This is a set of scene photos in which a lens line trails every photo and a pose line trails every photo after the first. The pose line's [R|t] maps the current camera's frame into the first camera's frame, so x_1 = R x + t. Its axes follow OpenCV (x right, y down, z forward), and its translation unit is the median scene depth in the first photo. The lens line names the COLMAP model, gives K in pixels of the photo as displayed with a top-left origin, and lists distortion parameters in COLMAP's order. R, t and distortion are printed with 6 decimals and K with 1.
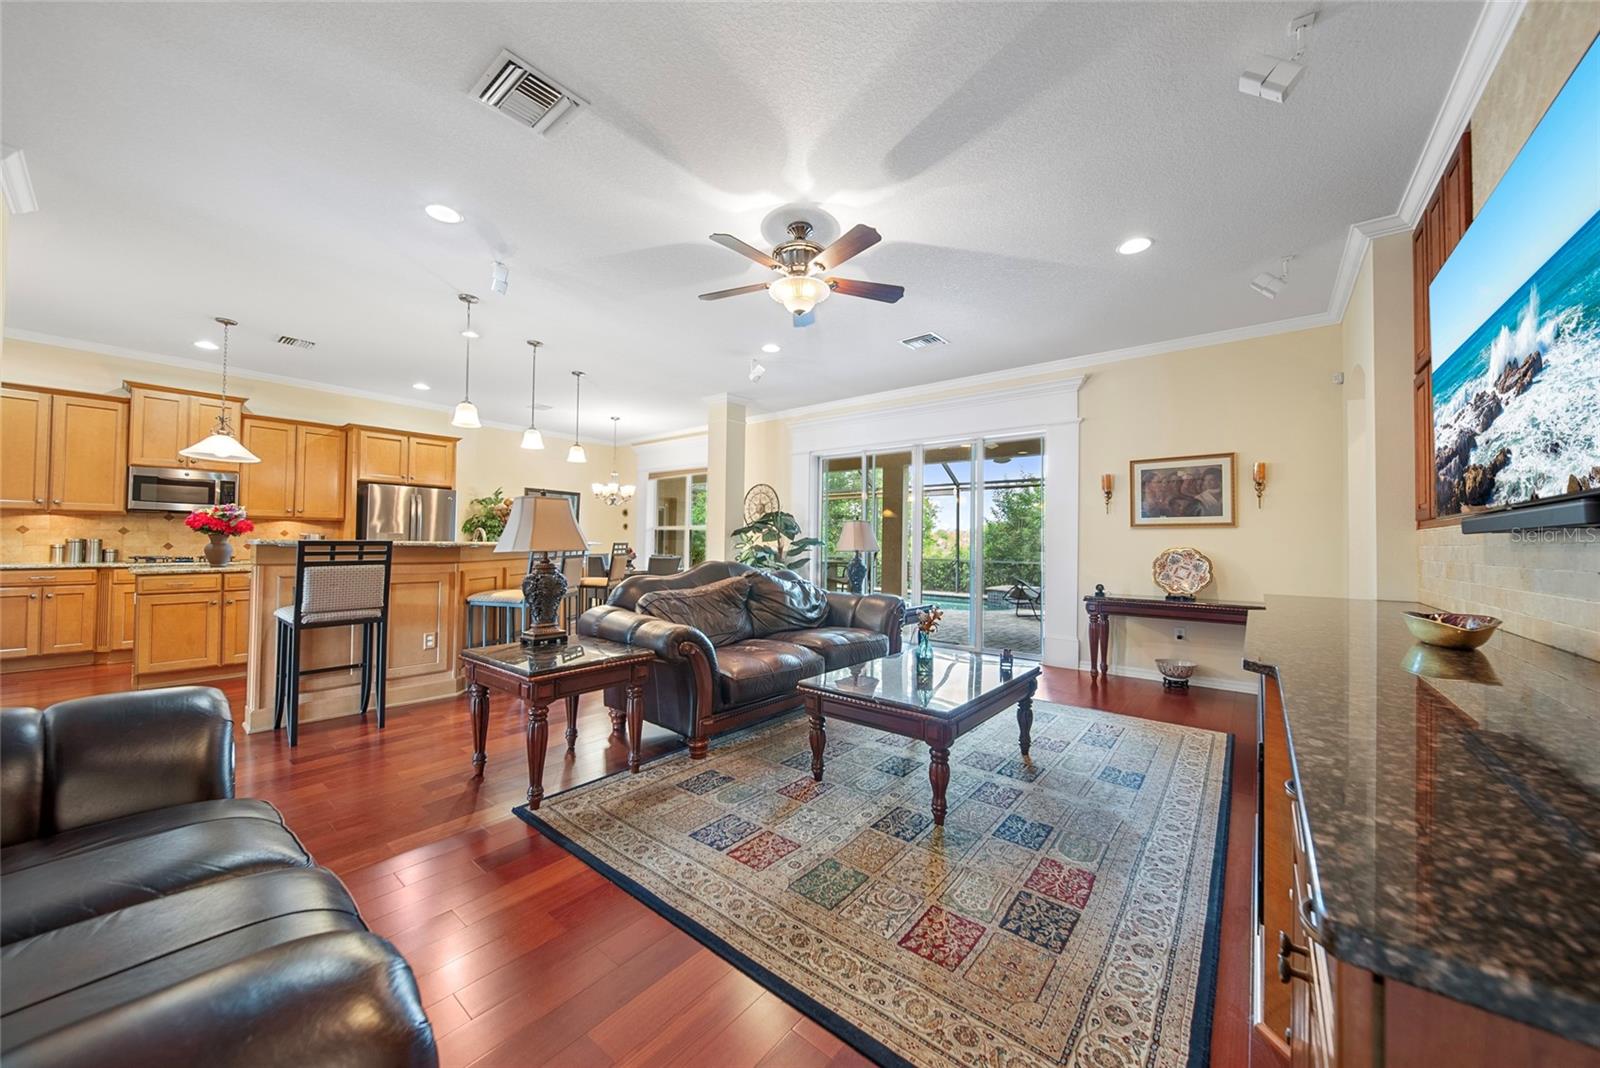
lens RADIAL K [[563.0, 0, 796.2], [0, 563.0, 530.4], [0, 0, 1]] dist [-0.000660, -0.001663]
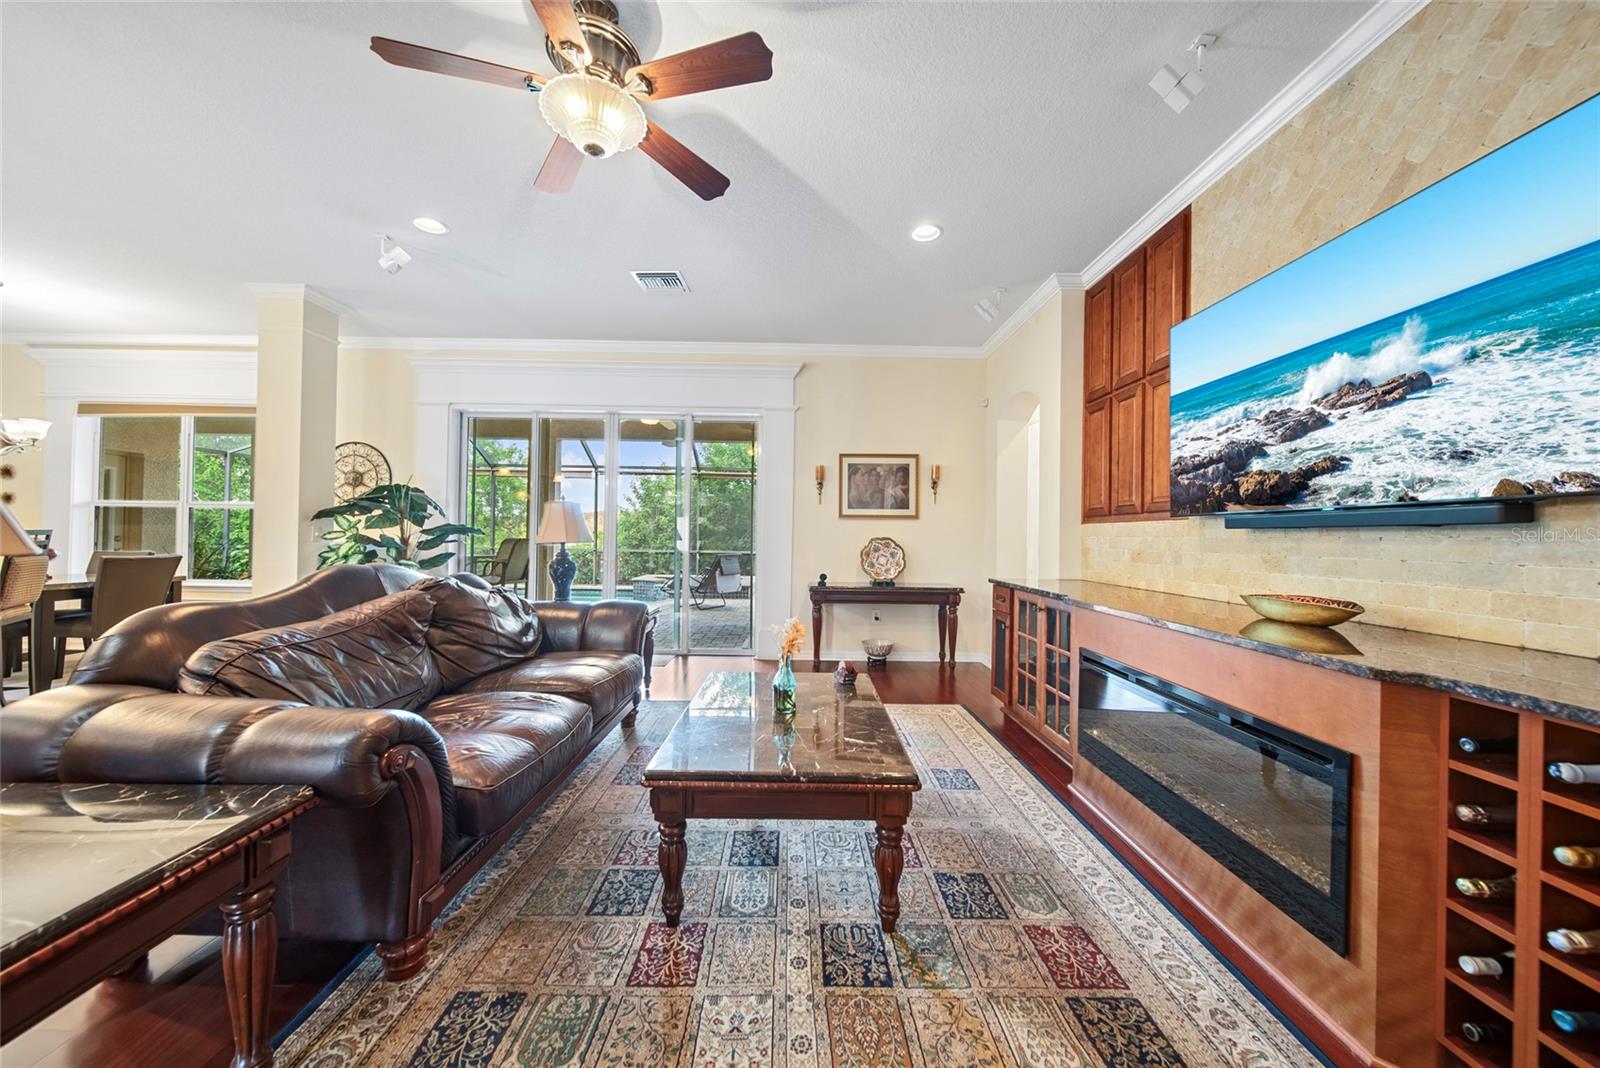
lens RADIAL K [[563.0, 0, 796.2], [0, 563.0, 530.4], [0, 0, 1]] dist [-0.000660, -0.001663]
pose [[0.770923, 0.004915, 0.636909, -0.166941], [-0.018725, 0.999713, 0.014950, 0.005047], [-0.636653, -0.023452, 0.770794, 0.309050]]
